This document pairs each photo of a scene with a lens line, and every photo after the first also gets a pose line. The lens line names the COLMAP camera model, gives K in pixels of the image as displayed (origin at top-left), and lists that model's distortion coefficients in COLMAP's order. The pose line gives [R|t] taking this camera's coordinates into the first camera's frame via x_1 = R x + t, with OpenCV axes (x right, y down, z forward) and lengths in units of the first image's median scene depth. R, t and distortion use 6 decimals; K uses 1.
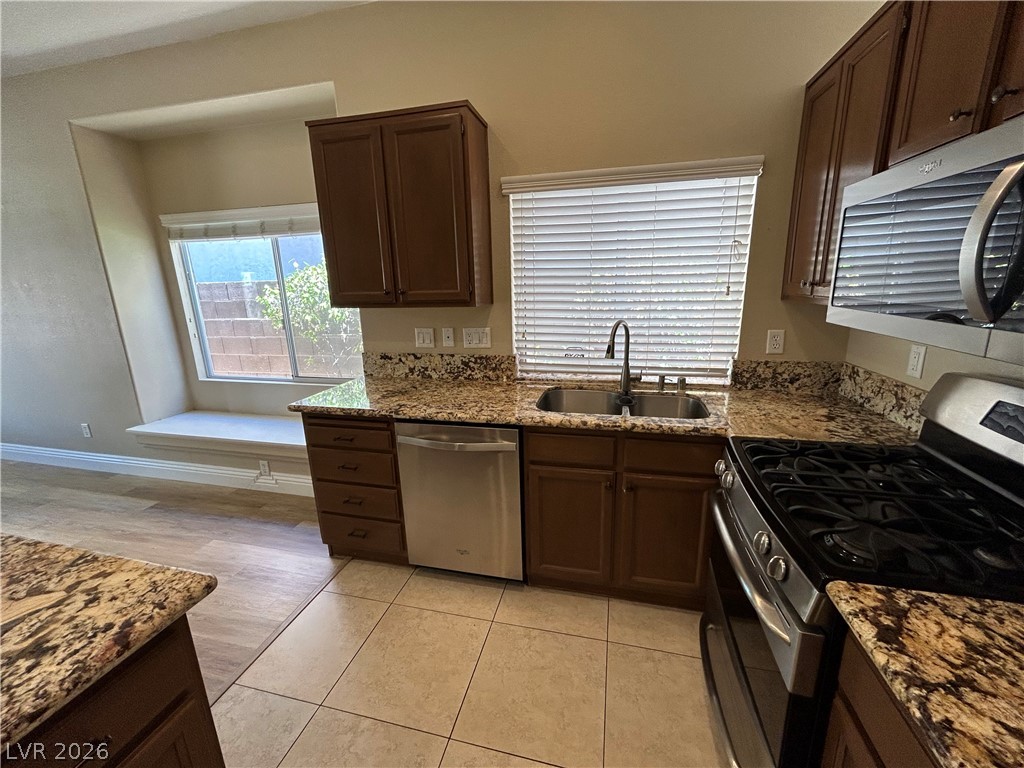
lens RADIAL K [[415.3, 0, 513.4], [0, 415.3, 381.5], [0, 0, 1]] dist [-0.002447, 0.002963]
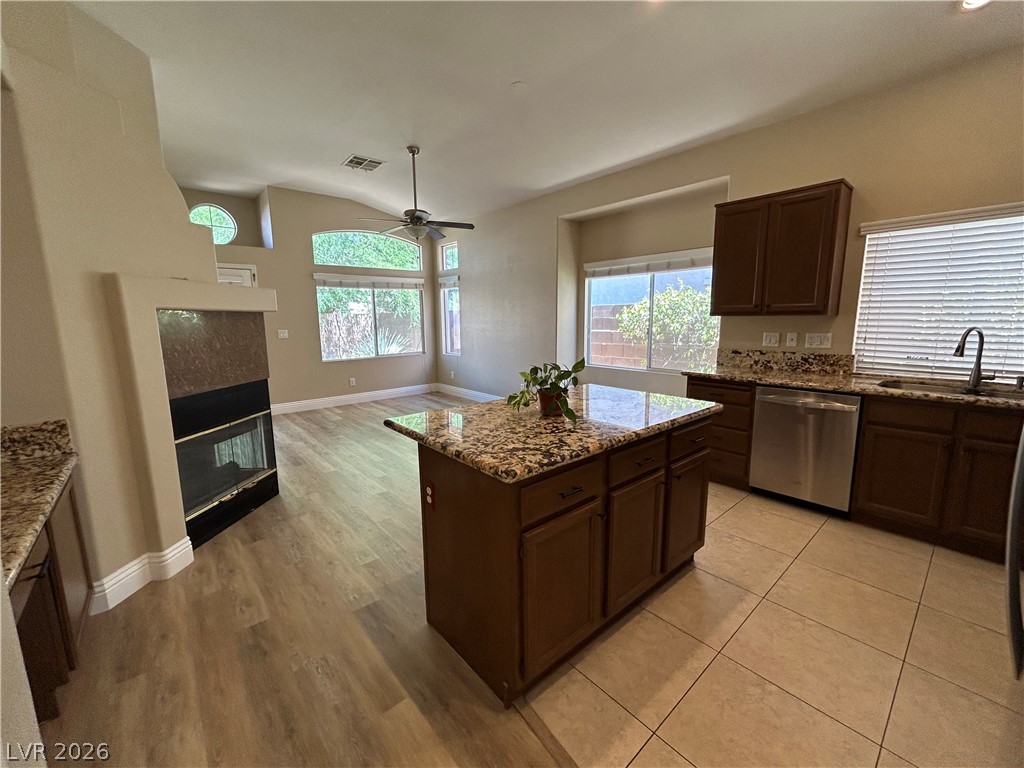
lens RADIAL K [[415.3, 0, 513.0], [0, 415.3, 381.6], [0, 0, 1]] dist [-0.002447, 0.002963]
pose [[0.819631, 0.104593, -0.563263, -0.129502], [-0.146017, 0.988861, -0.028854, 0.210880], [0.553971, 0.105895, 0.825774, -0.646724]]
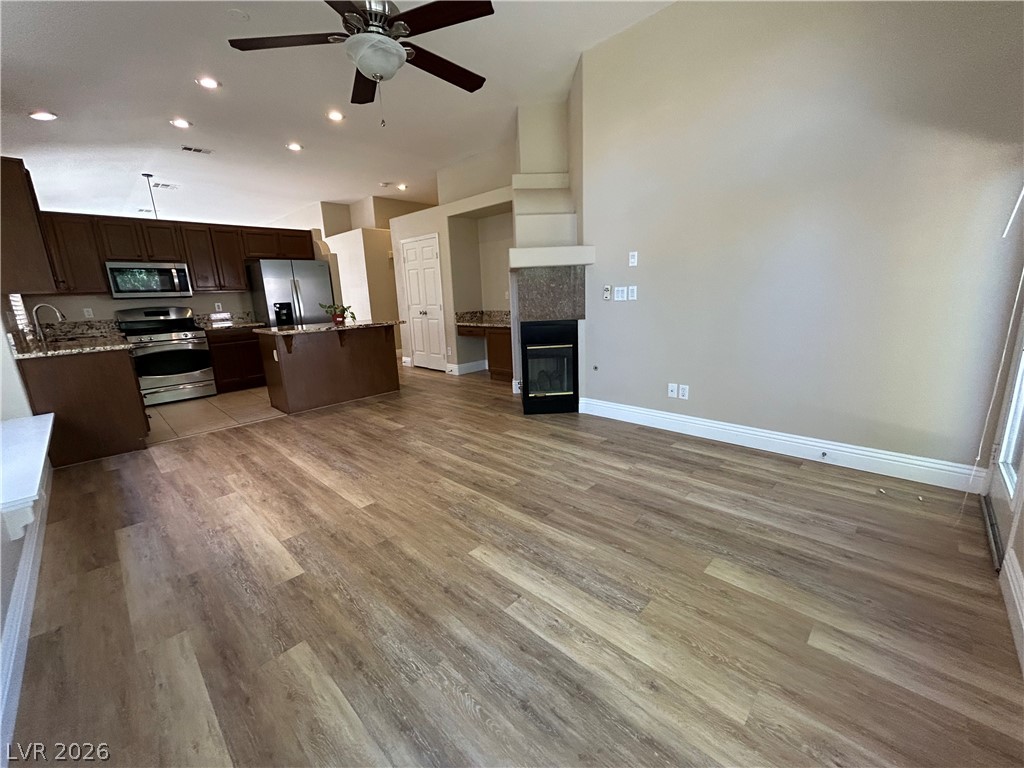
lens RADIAL K [[415.3, 0, 513.1], [0, 415.3, 383.9], [0, 0, 1]] dist [-0.002447, 0.002963]
pose [[-0.866269, -0.050895, 0.496979, -2.322185], [0.177293, 0.898727, 0.401070, -0.169767], [-0.467061, 0.435546, -0.769516, 1.403480]]
